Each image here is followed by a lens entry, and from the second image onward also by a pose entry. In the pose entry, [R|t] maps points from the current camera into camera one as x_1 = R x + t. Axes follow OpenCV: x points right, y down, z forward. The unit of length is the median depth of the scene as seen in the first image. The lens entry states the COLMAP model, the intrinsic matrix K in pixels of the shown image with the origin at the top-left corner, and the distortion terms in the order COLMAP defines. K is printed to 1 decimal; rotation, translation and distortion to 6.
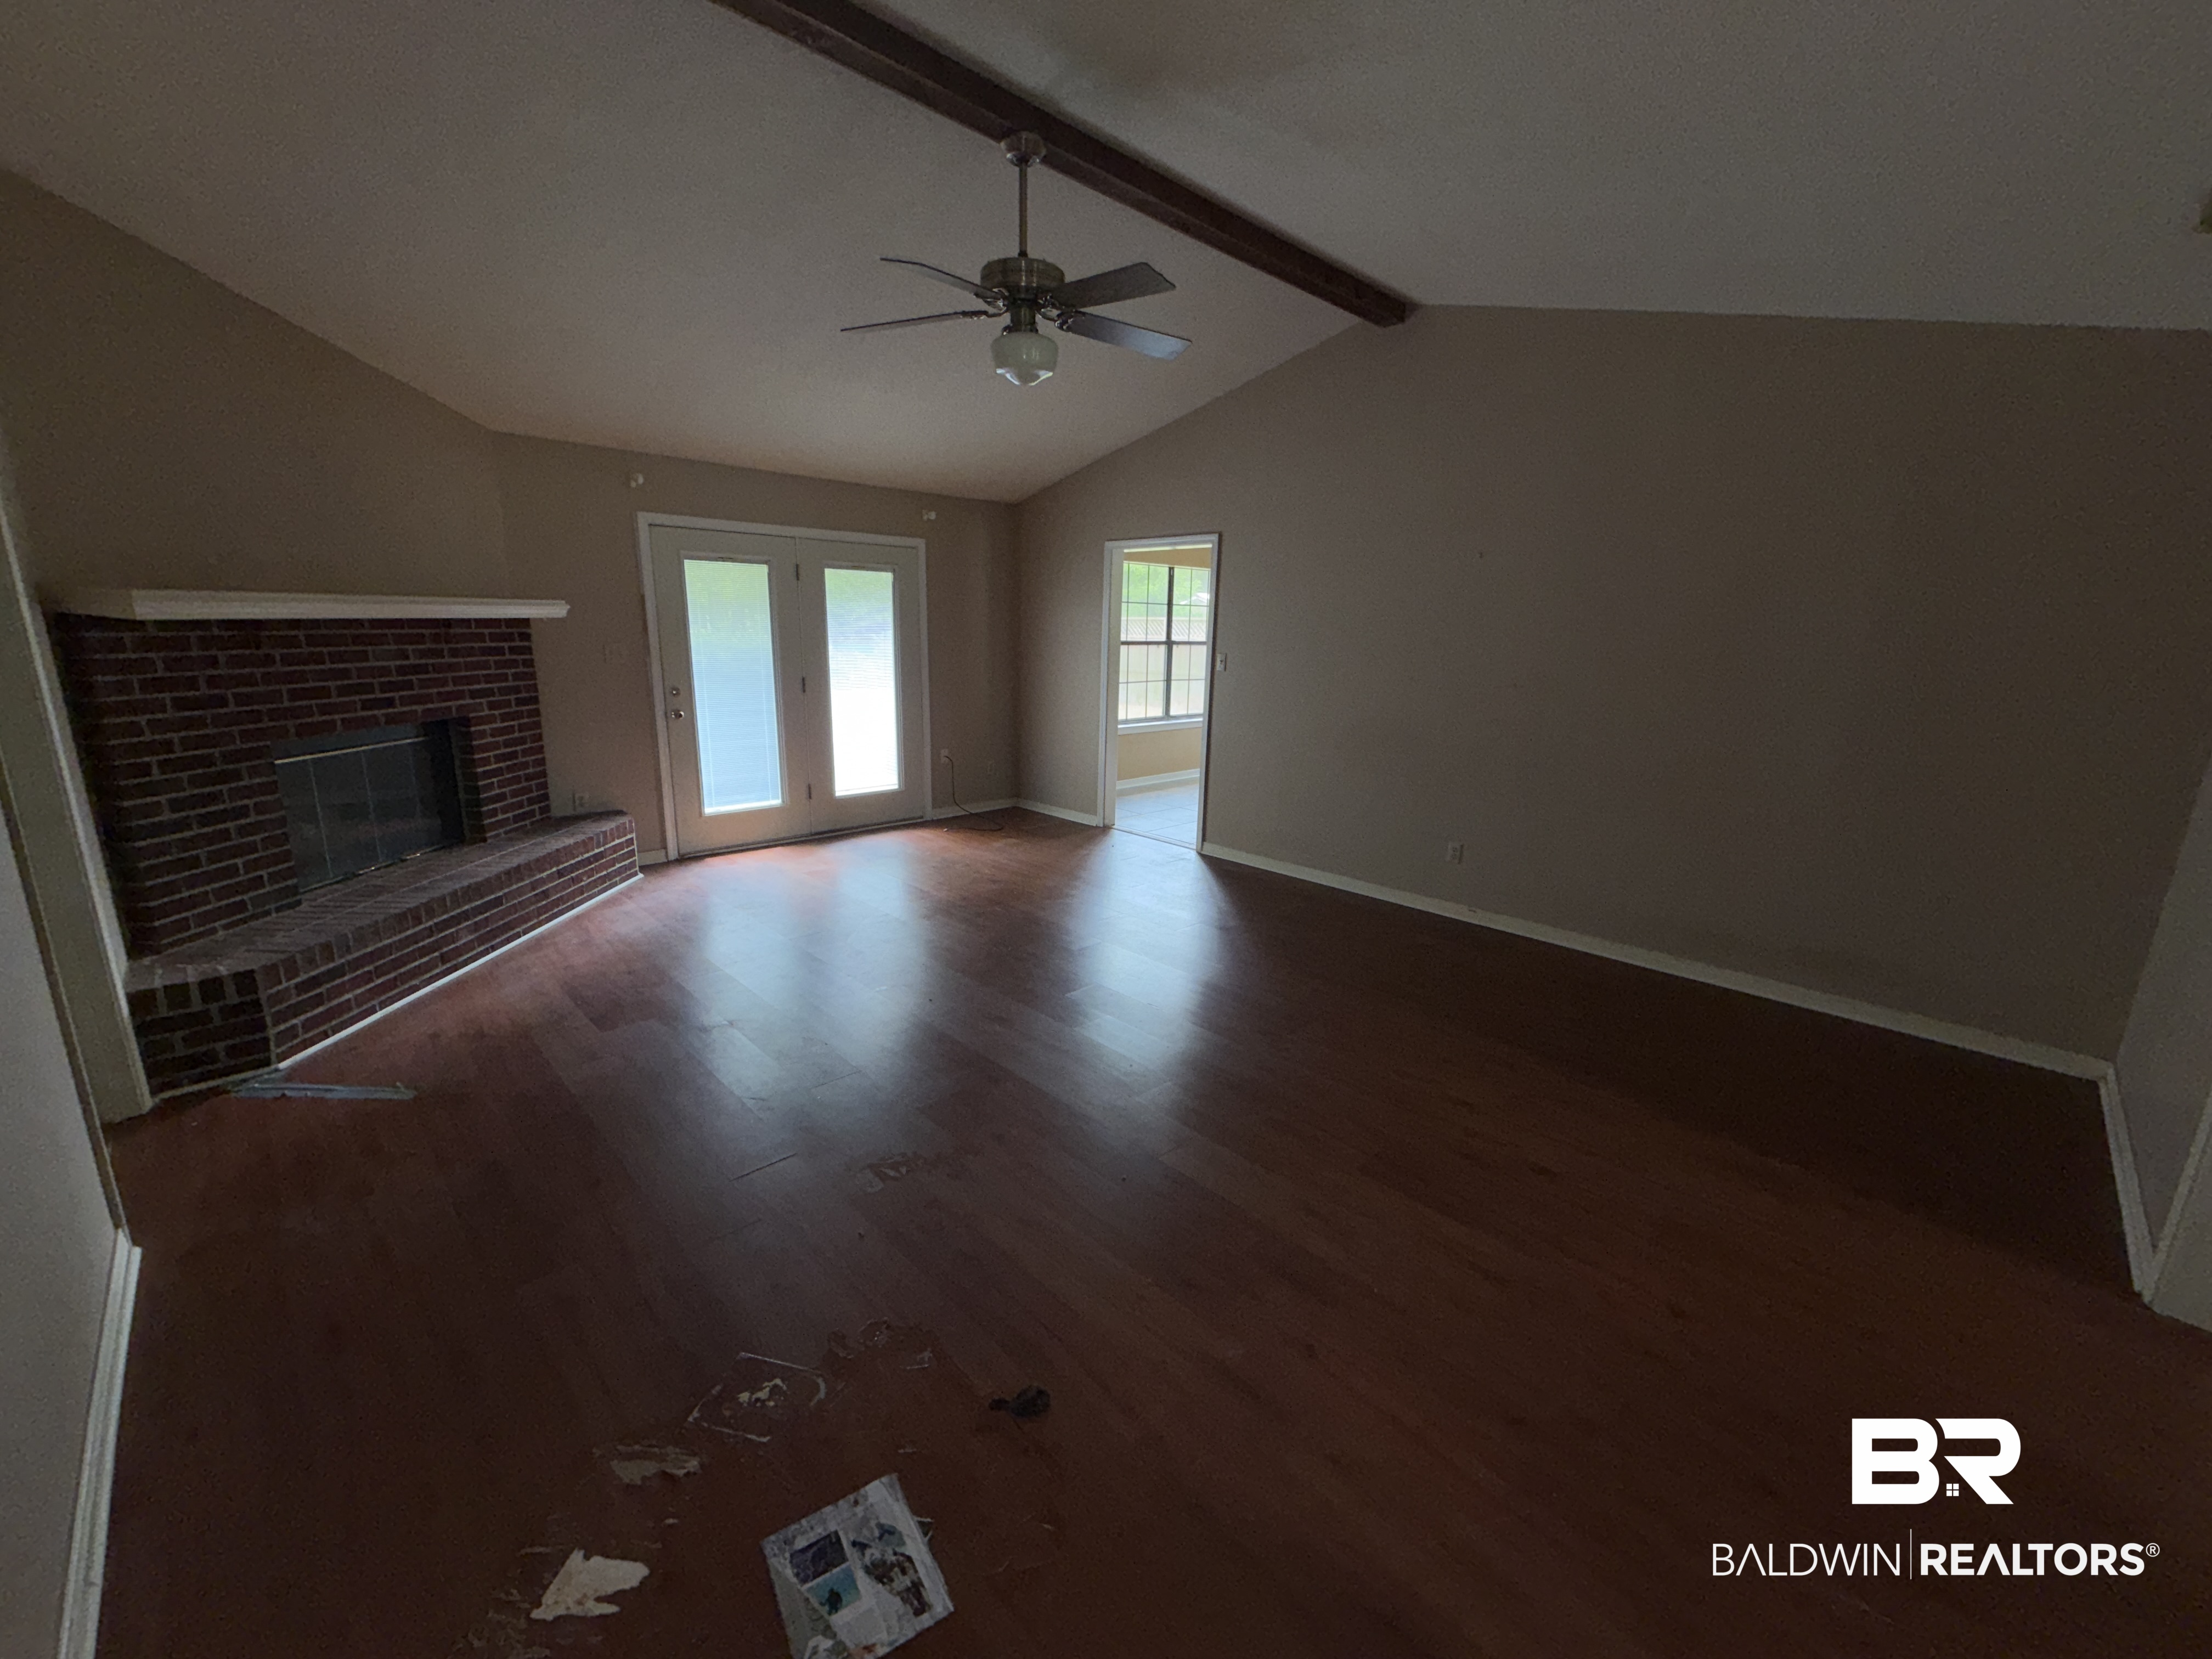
lens RADIAL K [[883.4, 0, 1106.0], [0, 883.4, 829.5], [0, 0, 1]] dist [-0.000094, 0.000003]
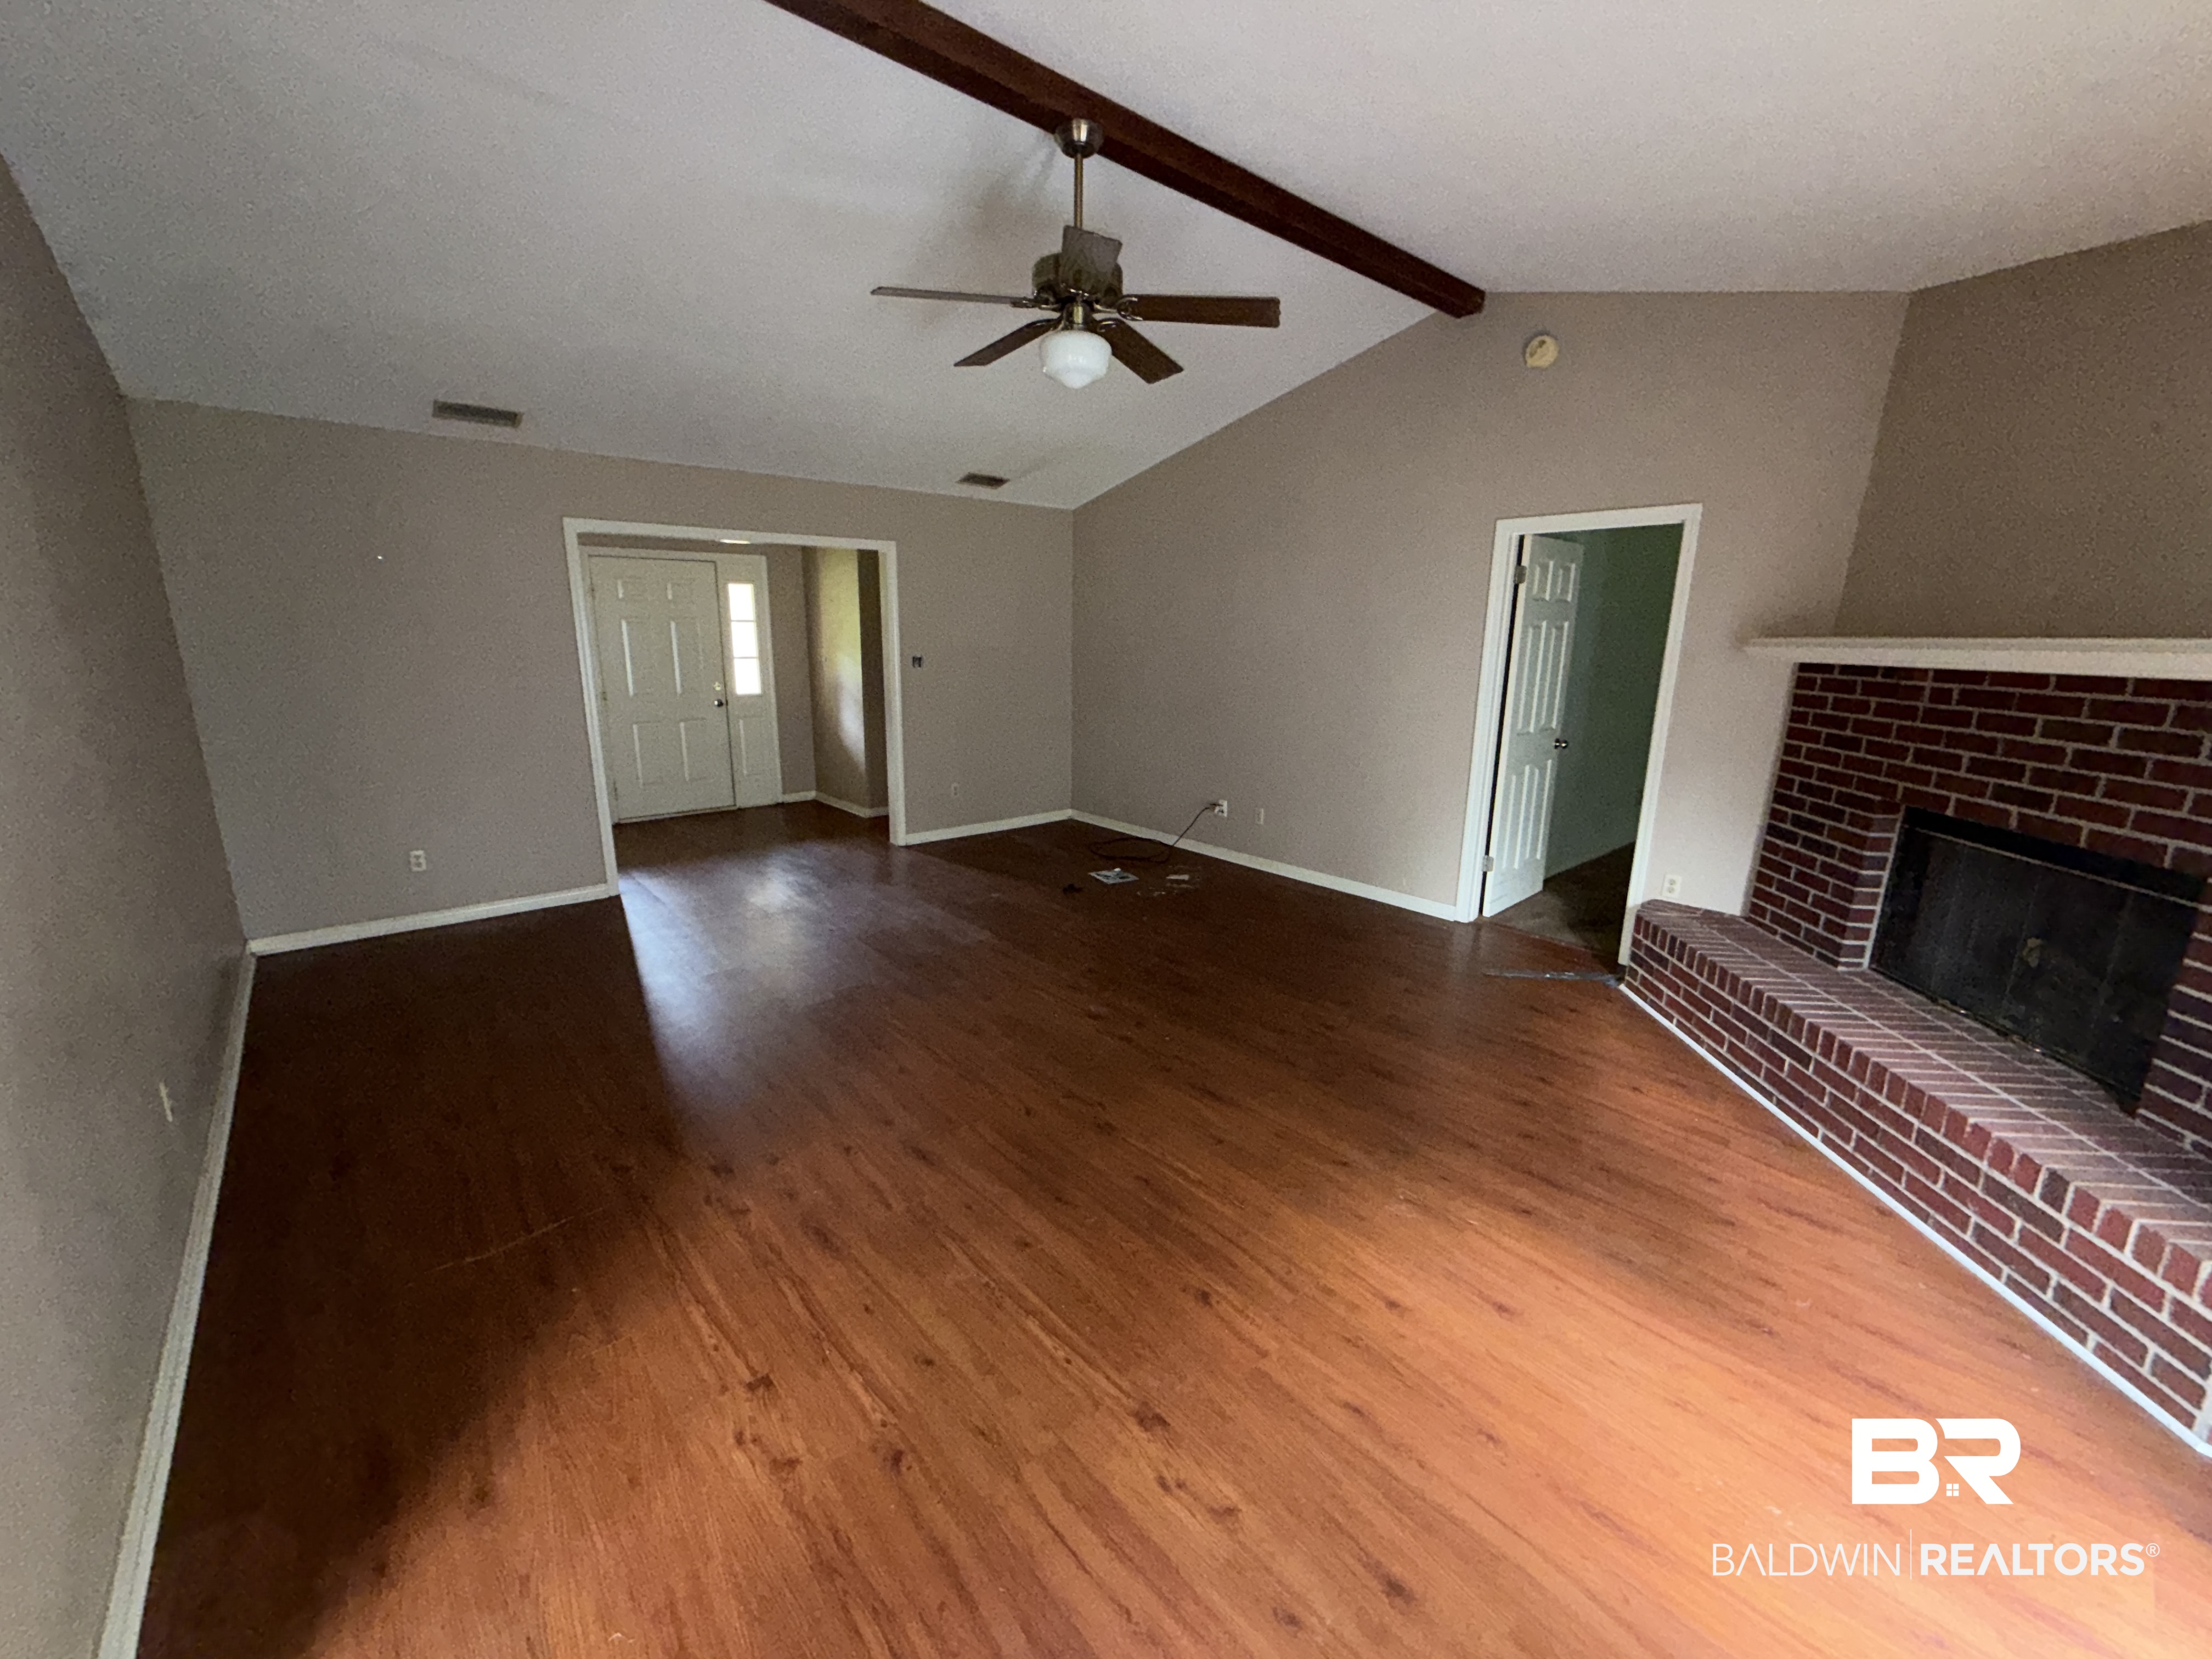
lens RADIAL K [[883.4, 0, 1106.0], [0, 883.4, 829.5], [0, 0, 1]] dist [-0.000094, 0.000003]
pose [[-0.997766, -0.045246, 0.049143, -0.180833], [-0.019152, 0.898551, 0.438451, -0.460584], [-0.063995, 0.436531, -0.897410, 1.897493]]
